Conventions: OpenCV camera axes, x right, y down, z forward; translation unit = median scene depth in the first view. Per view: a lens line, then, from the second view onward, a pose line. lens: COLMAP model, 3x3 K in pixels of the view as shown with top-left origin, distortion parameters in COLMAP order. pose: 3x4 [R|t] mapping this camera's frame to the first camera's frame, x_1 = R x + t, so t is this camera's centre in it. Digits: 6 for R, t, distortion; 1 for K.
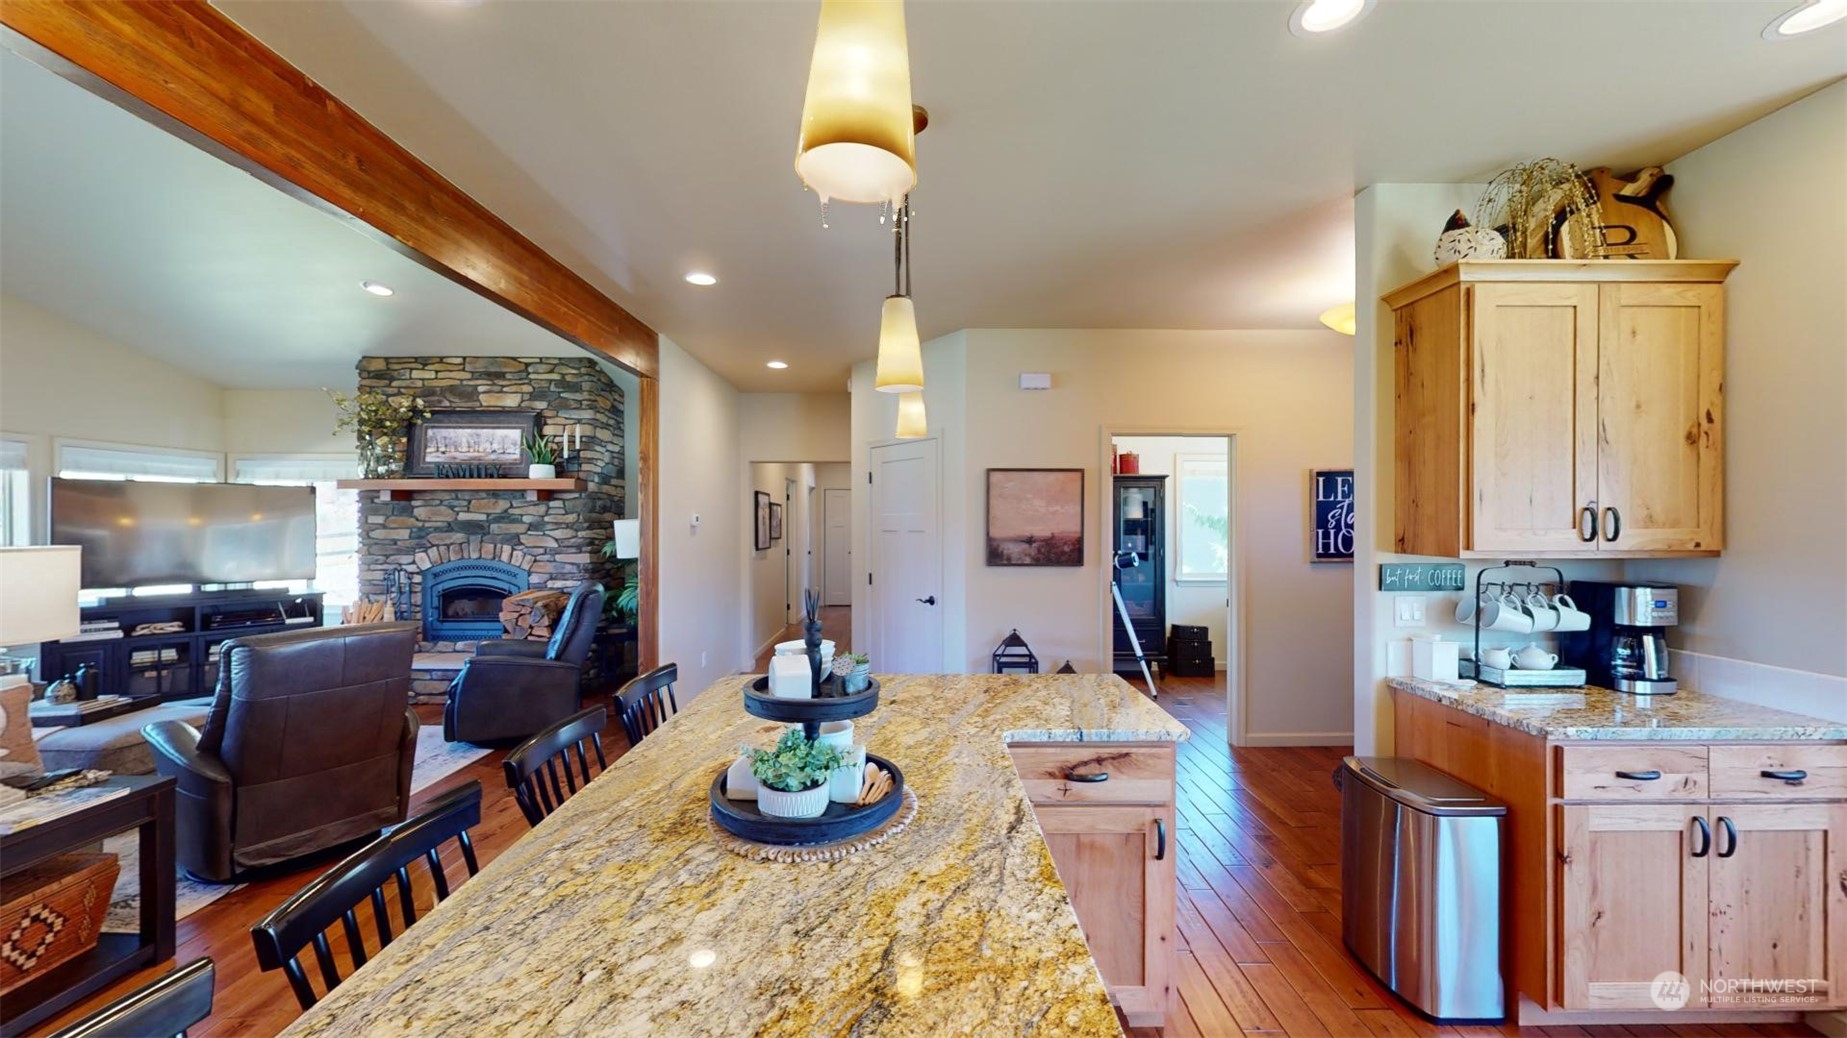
lens RADIAL K [[675.7, 0, 927.3], [0, 675.7, 522.8], [0, 0, 1]] dist [-0.001066, -0.000155]
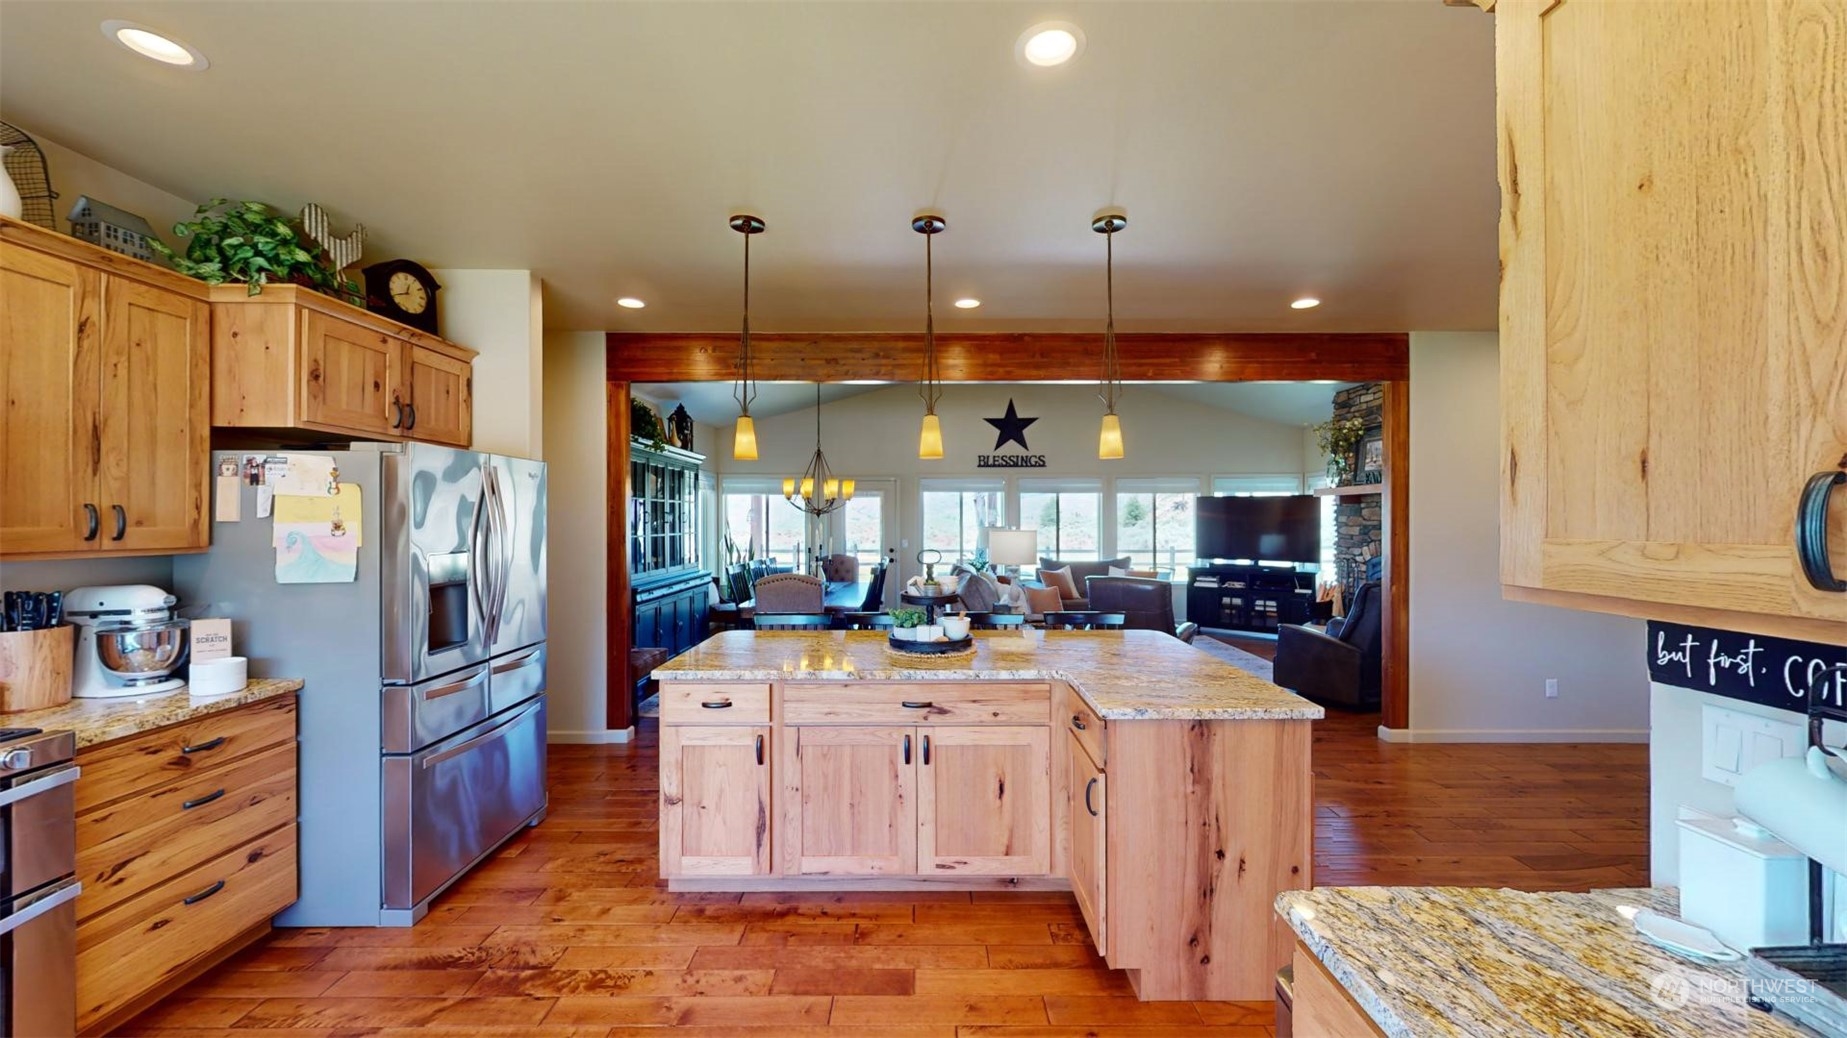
lens RADIAL K [[675.7, 0, 920.5], [0, 675.7, 523.2], [0, 0, 1]] dist [-0.001066, -0.000155]
pose [[-0.020905, 0.003107, -0.999777, 0.472606], [-0.001199, 0.999994, 0.003132, 0.000119], [0.999781, 0.001264, -0.020901, 0.231564]]
